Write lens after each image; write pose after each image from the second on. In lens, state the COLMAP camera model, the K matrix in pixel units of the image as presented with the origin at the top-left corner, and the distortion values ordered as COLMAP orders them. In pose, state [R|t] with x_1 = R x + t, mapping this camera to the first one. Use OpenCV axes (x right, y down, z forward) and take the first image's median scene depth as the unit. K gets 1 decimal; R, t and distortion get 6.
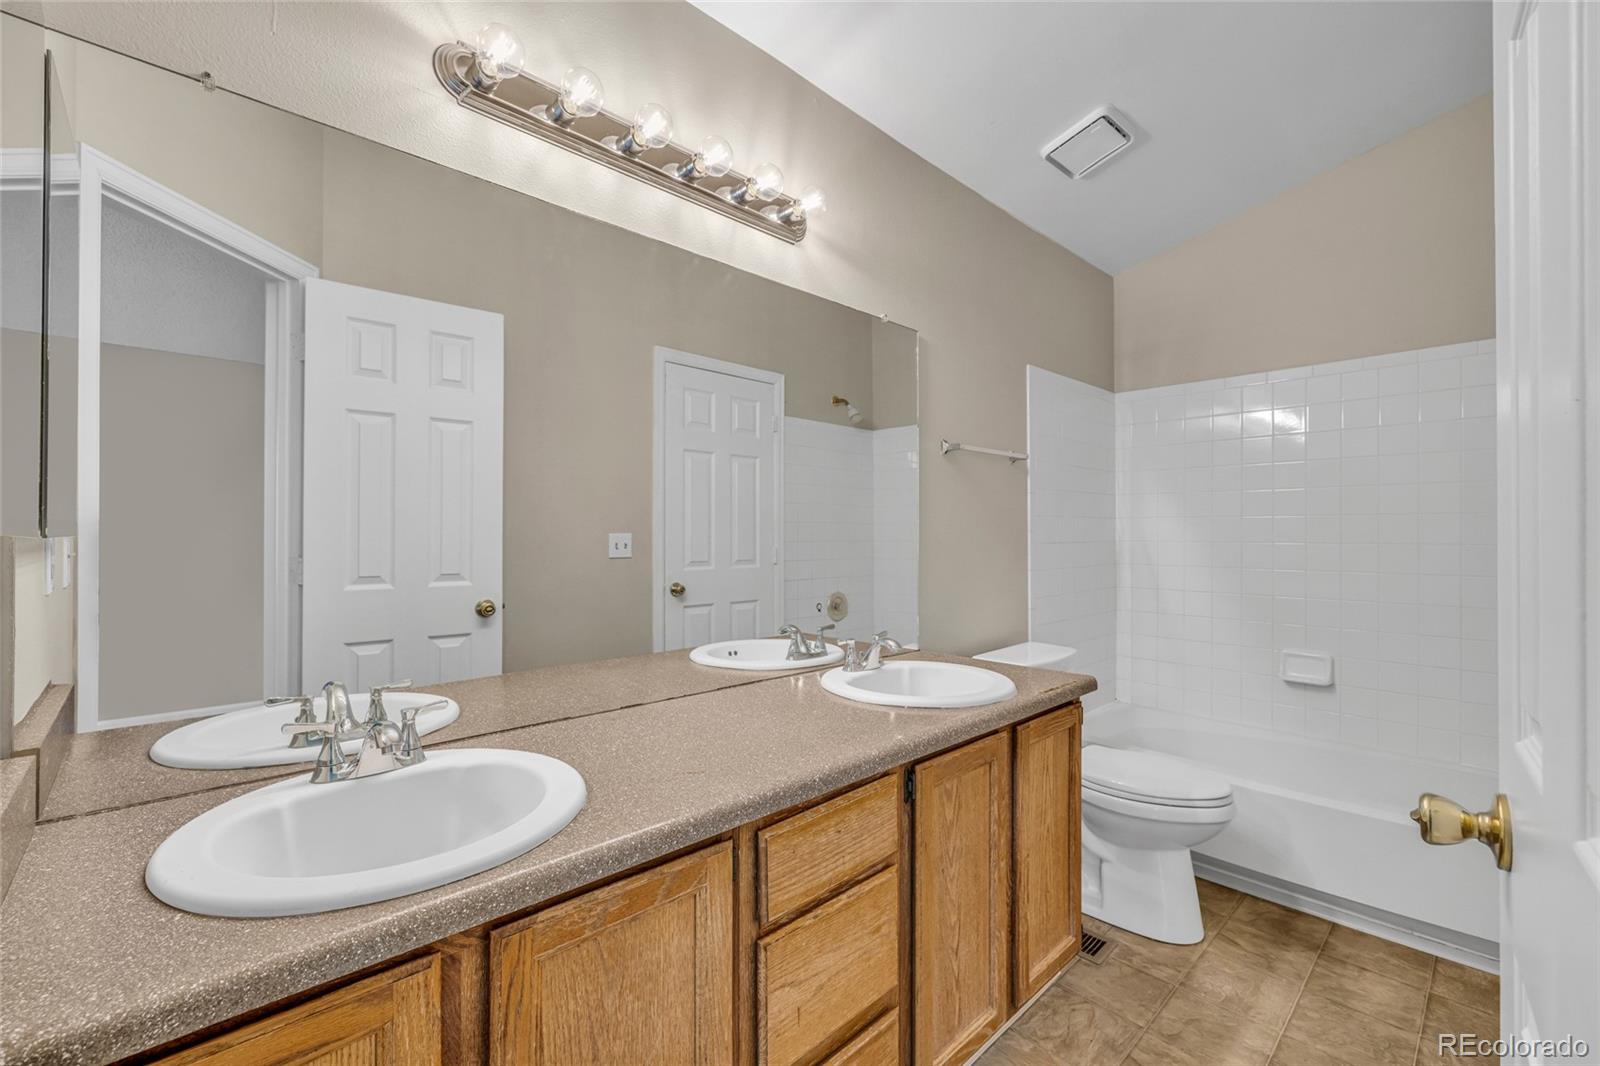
lens RADIAL K [[667.8, 0, 799.1], [0, 667.8, 531.2], [0, 0, 1]] dist [-0.000118, 0.000095]
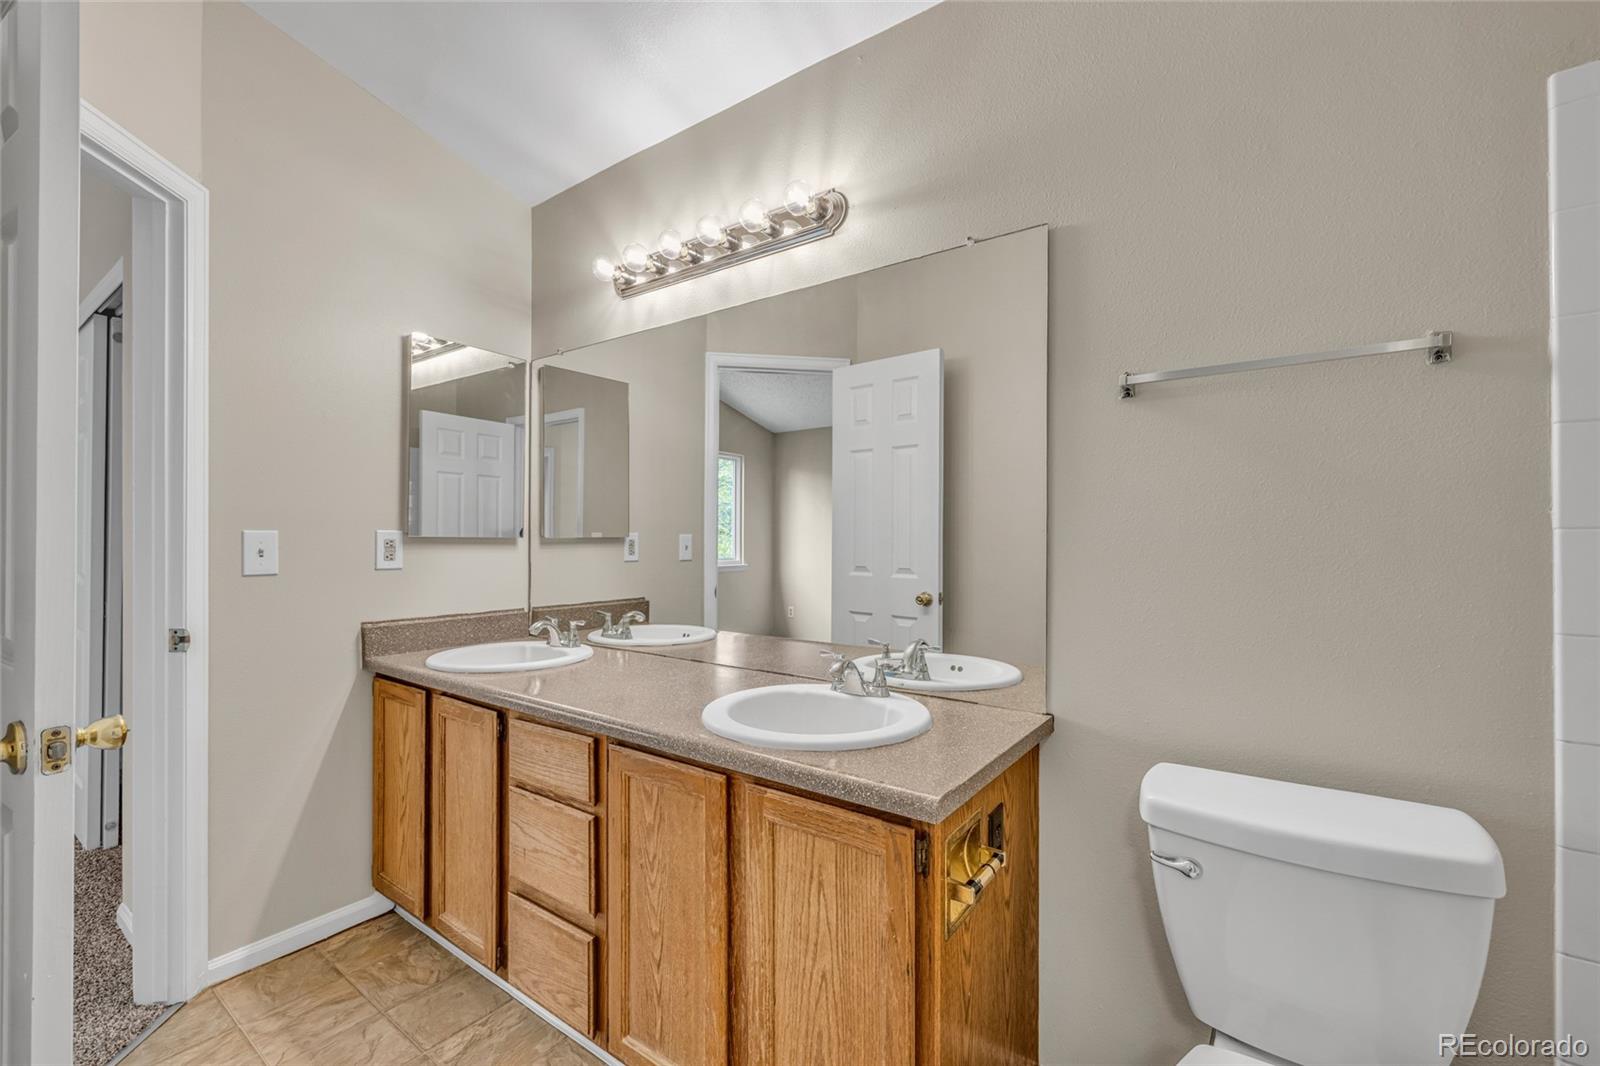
lens RADIAL K [[667.8, 0, 799.1], [0, 667.8, 531.2], [0, 0, 1]] dist [-0.000118, 0.000095]
pose [[0.181839, -0.009762, -0.983280, 1.233476], [0.003104, 0.999951, -0.009354, 0.008256], [0.983323, -0.001351, 0.181861, 1.025281]]
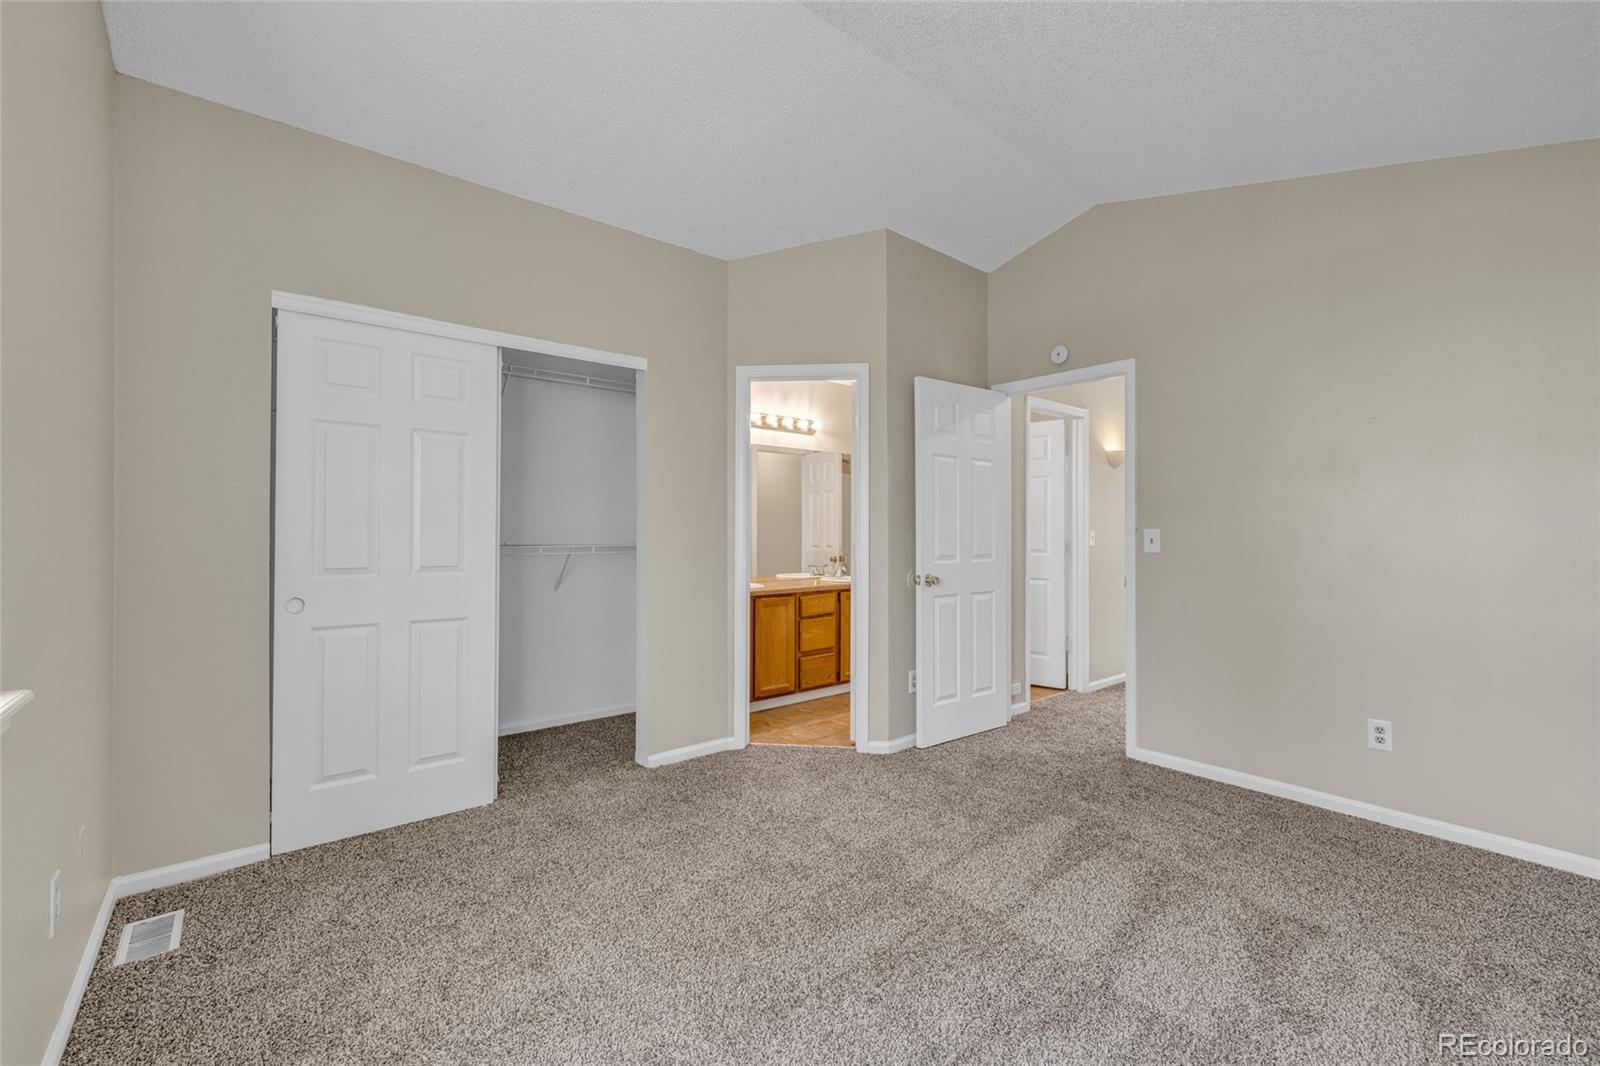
lens RADIAL K [[667.8, 0, 799.1], [0, 667.8, 531.2], [0, 0, 1]] dist [-0.000118, 0.000095]
pose [[0.997428, 0.000256, -0.071671, 0.193006], [-0.000264, 1.000000, -0.000096, -0.001932], [0.071671, 0.000114, 0.997428, -2.657825]]
